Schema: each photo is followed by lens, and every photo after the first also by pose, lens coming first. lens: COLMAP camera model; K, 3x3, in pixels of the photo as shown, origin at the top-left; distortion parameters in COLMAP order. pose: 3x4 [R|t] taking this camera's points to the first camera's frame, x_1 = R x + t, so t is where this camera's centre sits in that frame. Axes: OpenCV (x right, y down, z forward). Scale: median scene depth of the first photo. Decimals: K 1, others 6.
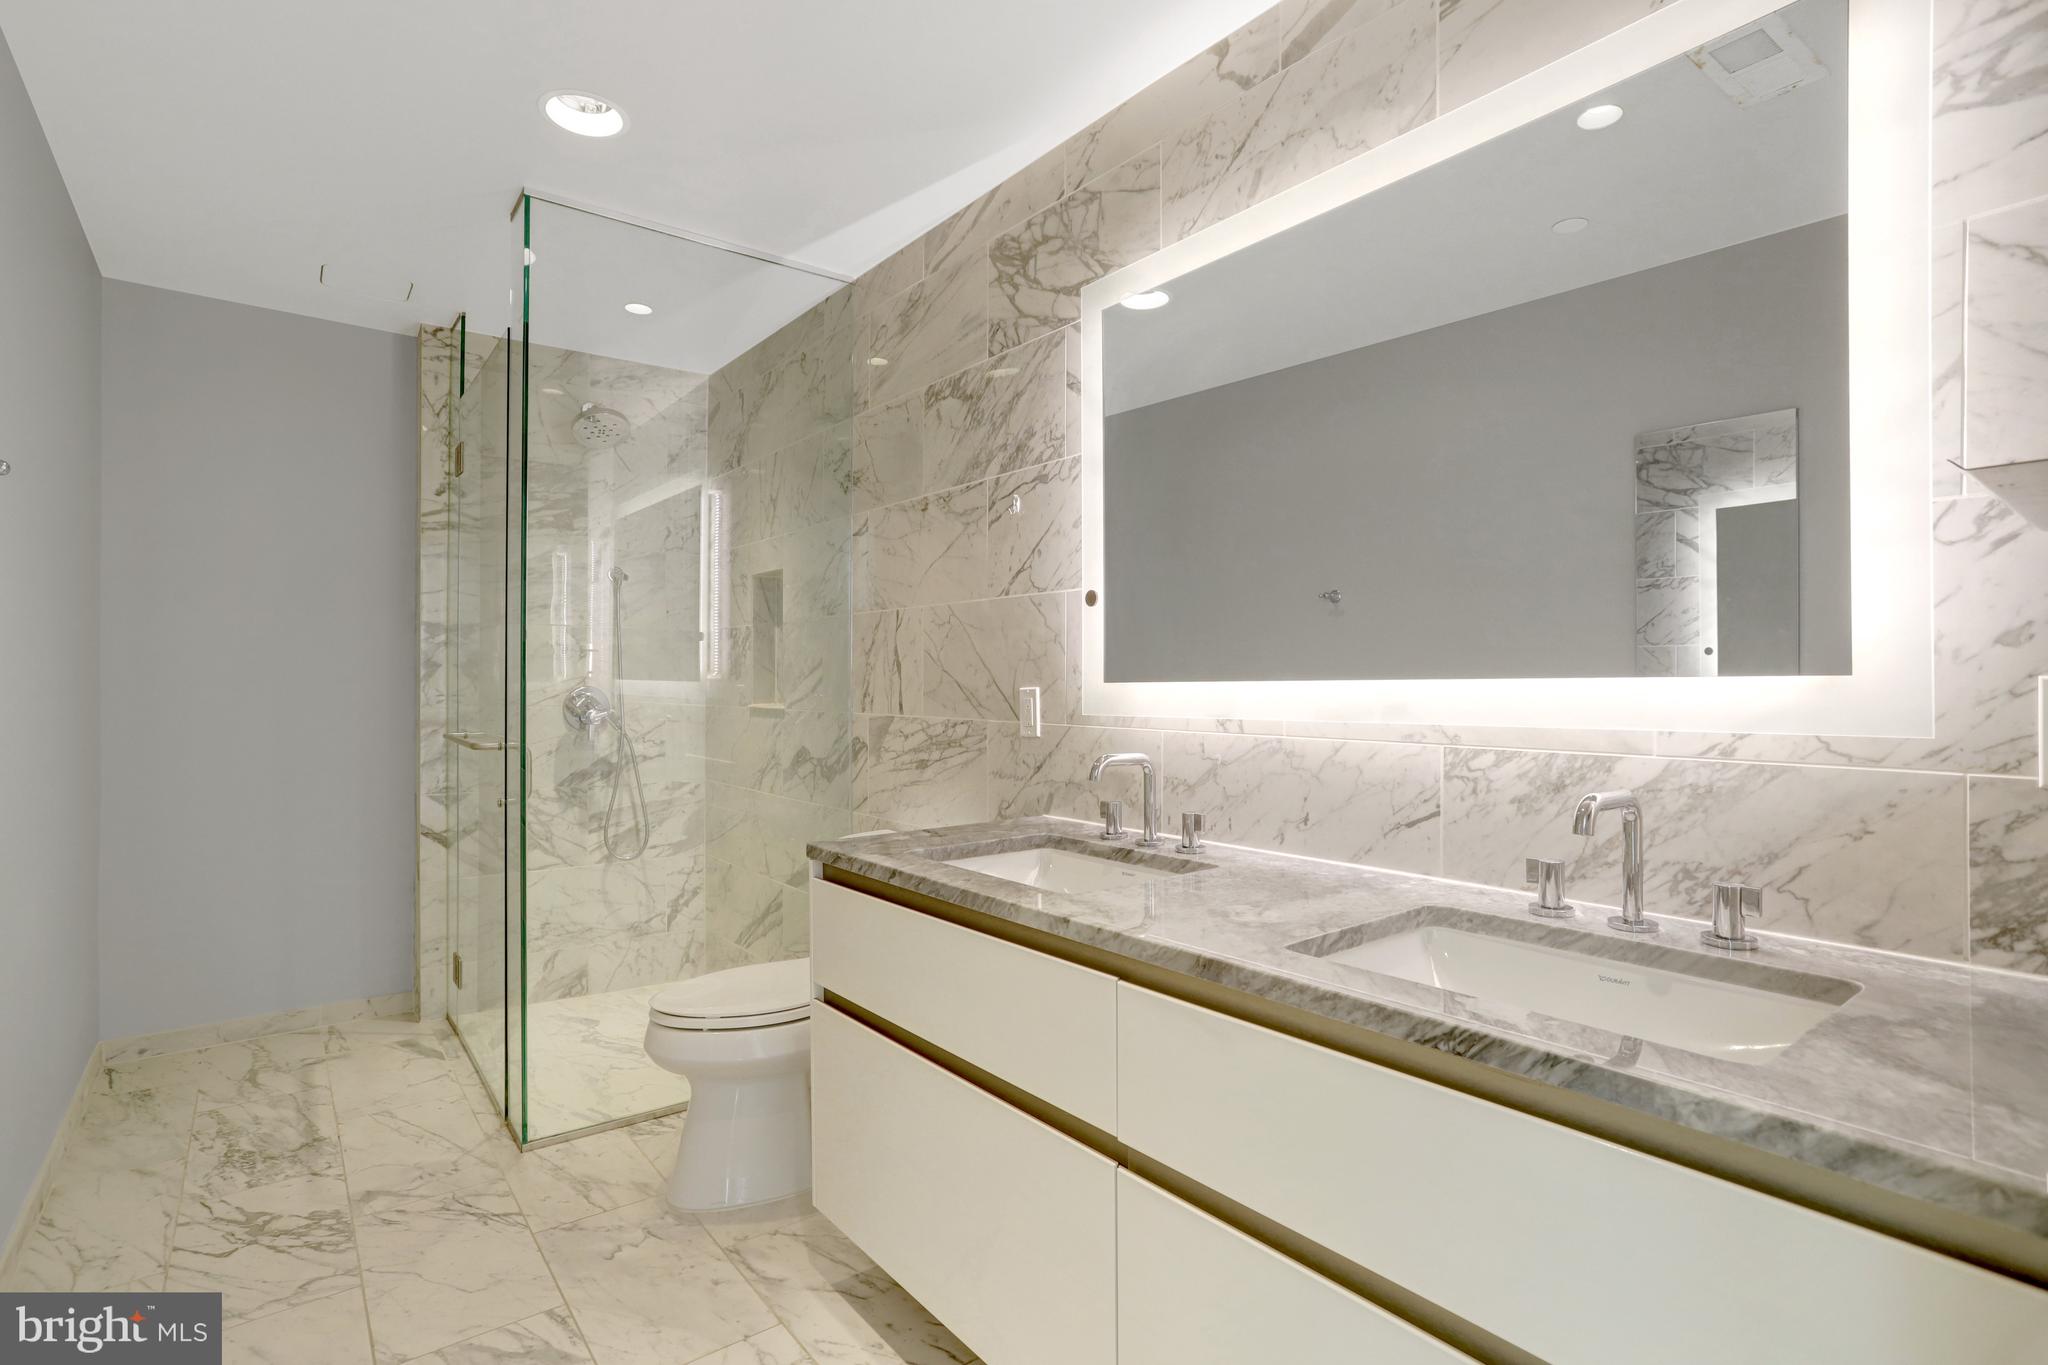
lens RADIAL K [[997.9, 0, 1024.1], [0, 997.9, 678.2], [0, 0, 1]] dist [-0.052347, 0.036603]
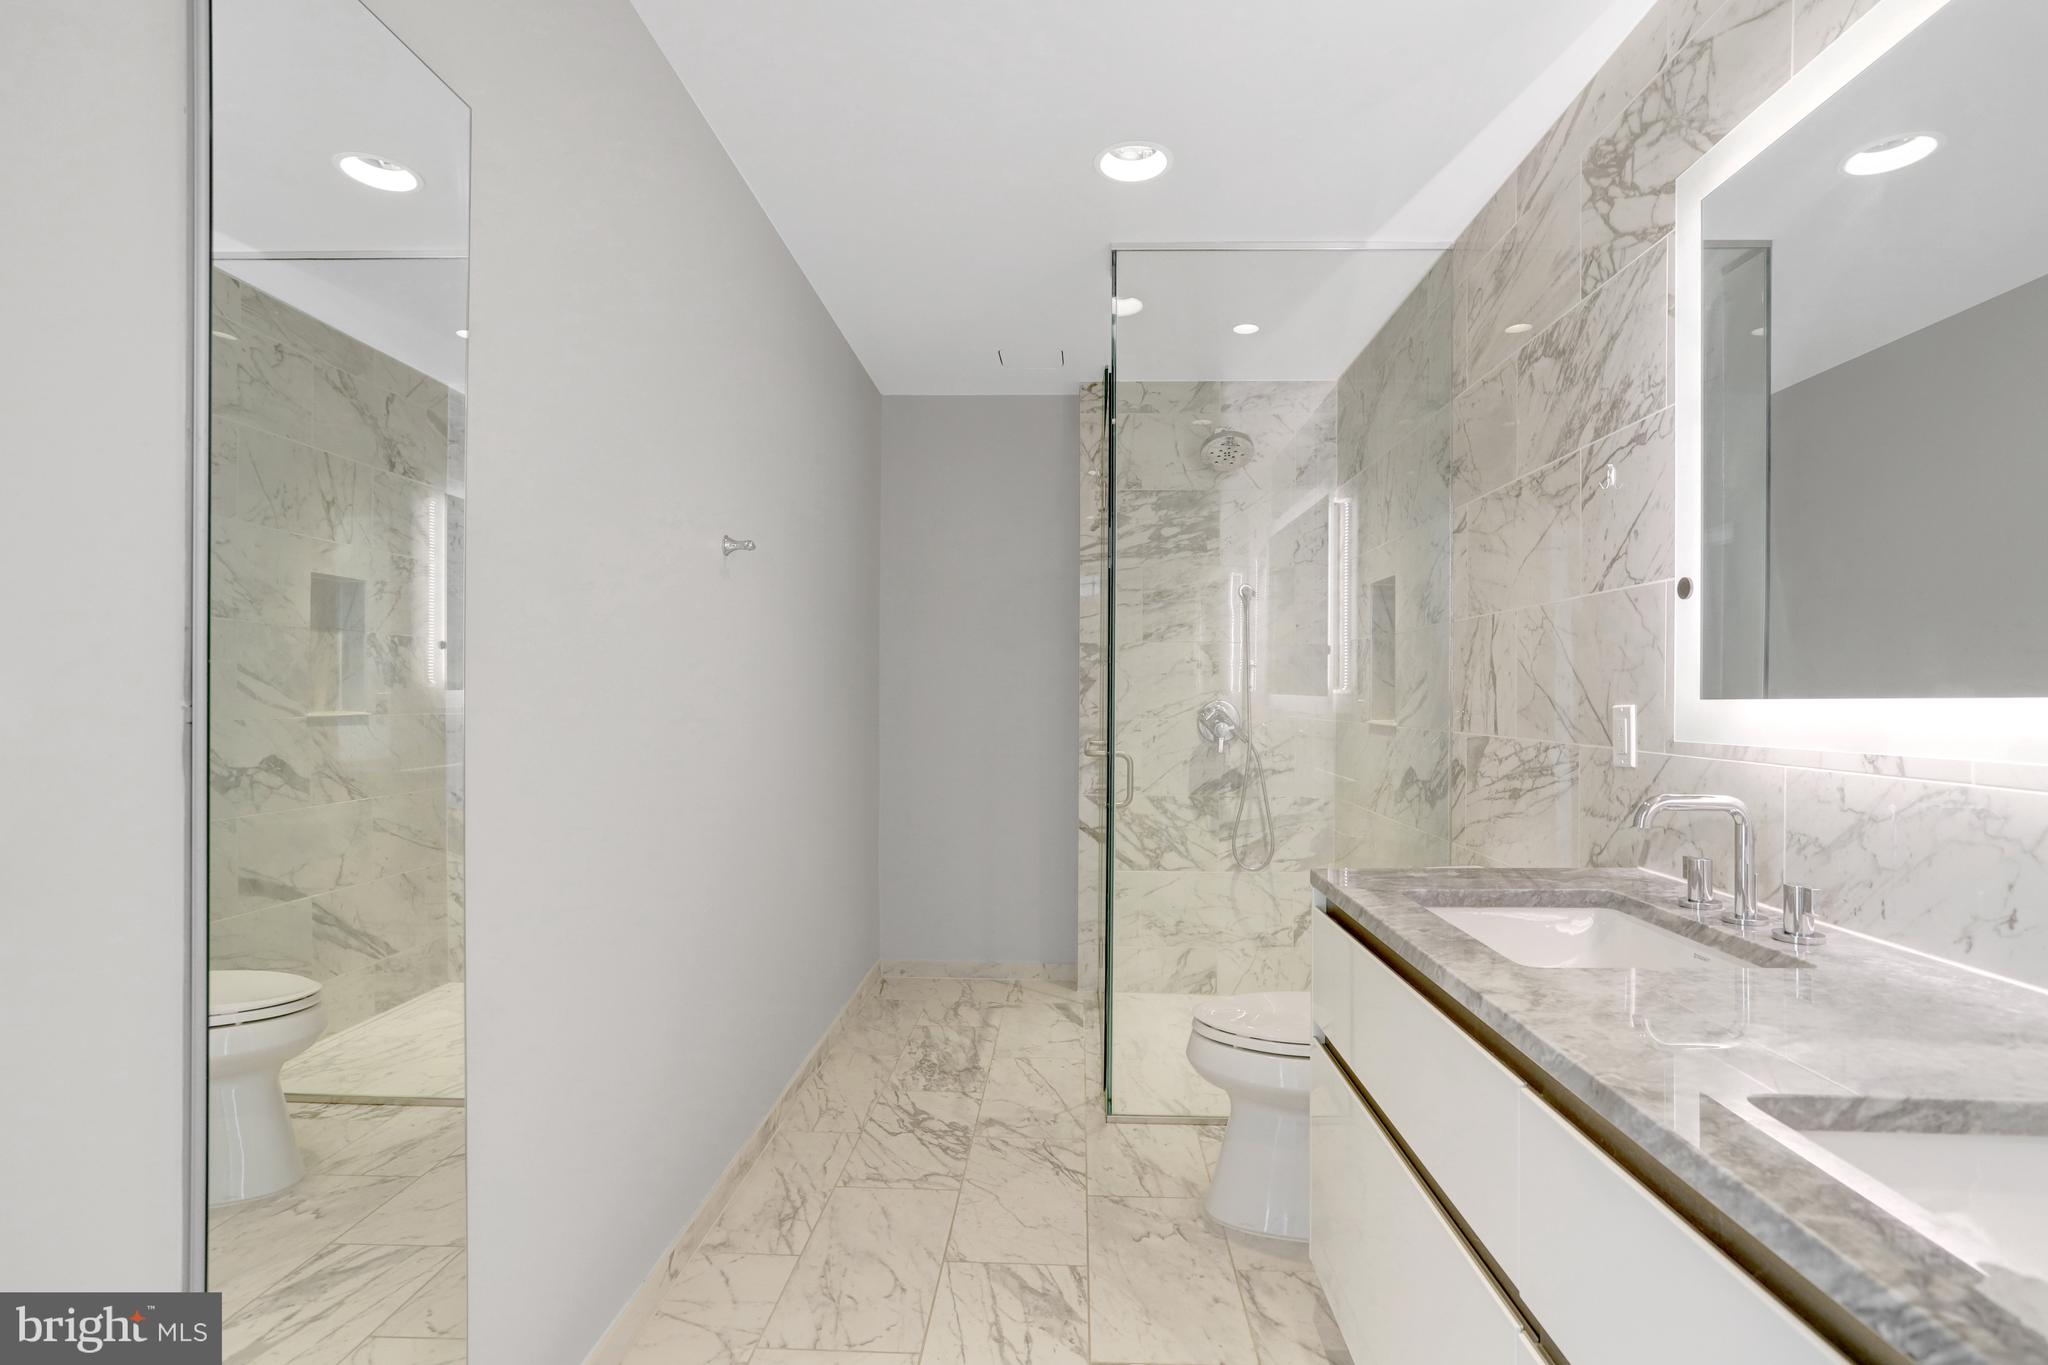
lens RADIAL K [[1017.9, 0, 1029.5], [0, 1017.9, 698.6], [0, 0, 1]] dist [-0.057927, 0.041851]
pose [[0.762284, 0.006673, -0.647208, 0.158185], [-0.003421, 0.999974, 0.006281, 0.000775], [0.647234, -0.002574, 0.762287, 0.085855]]
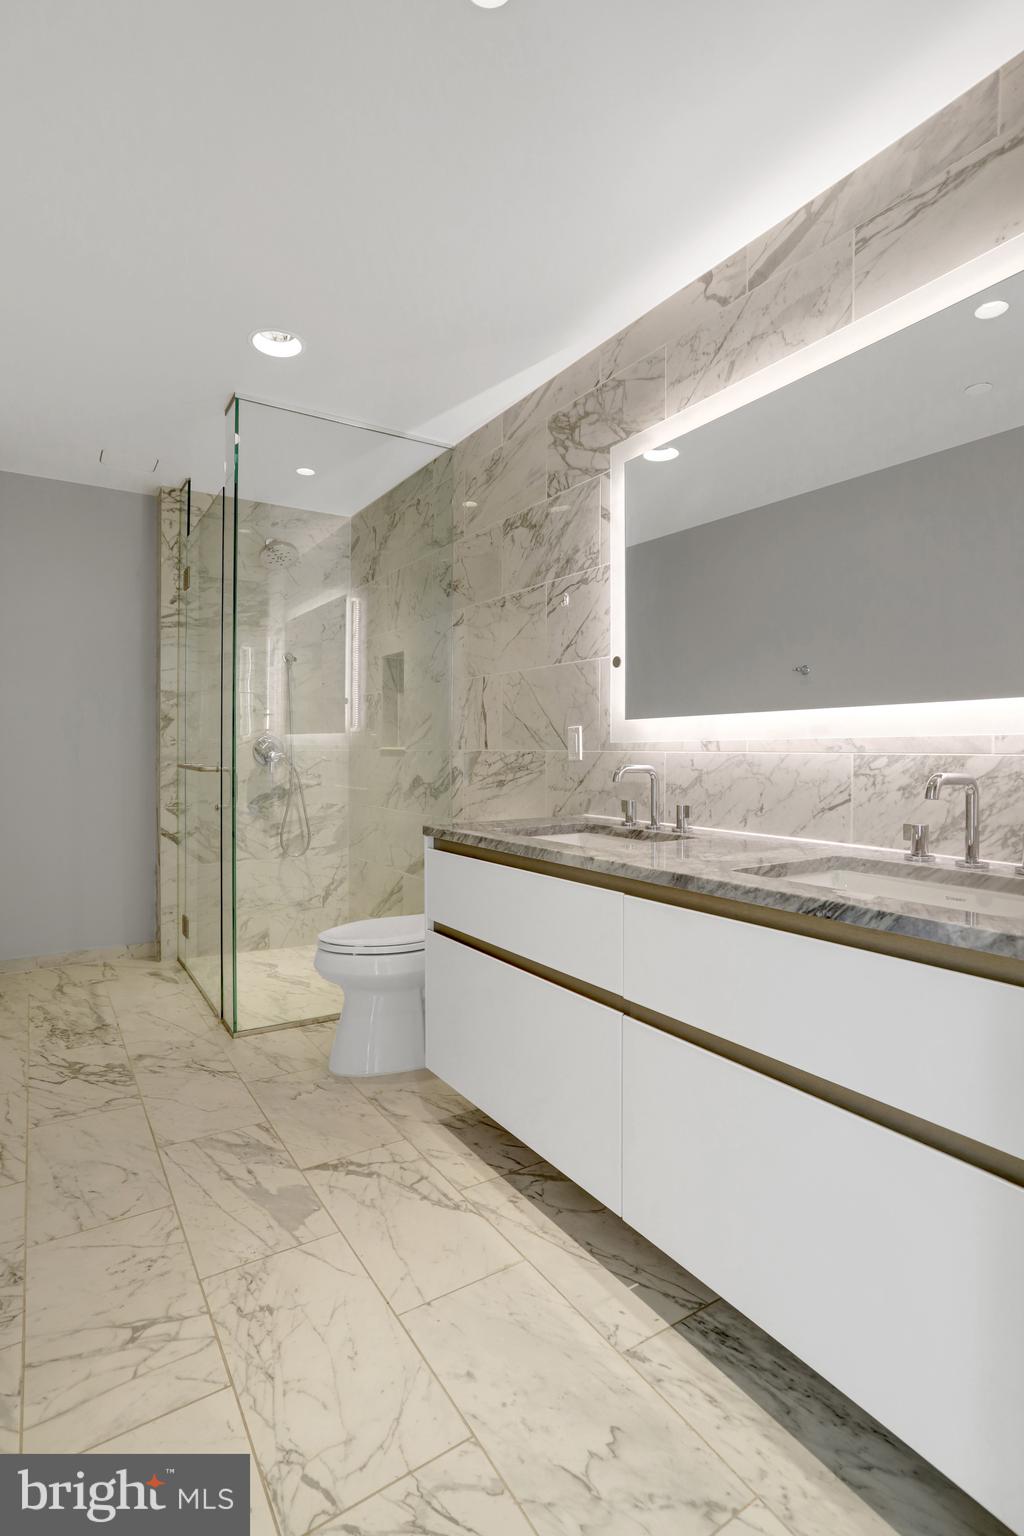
lens RADIAL K [[763.5, 0, 502.6], [0, 763.5, 755.6], [0, 0, 1]] dist [-0.057927, 0.041851]
pose [[0.994897, 0.004386, -0.100803, 0.012605], [-0.003294, 0.999934, 0.010998, 0.038776], [0.100845, -0.010610, 0.994846, -0.105446]]
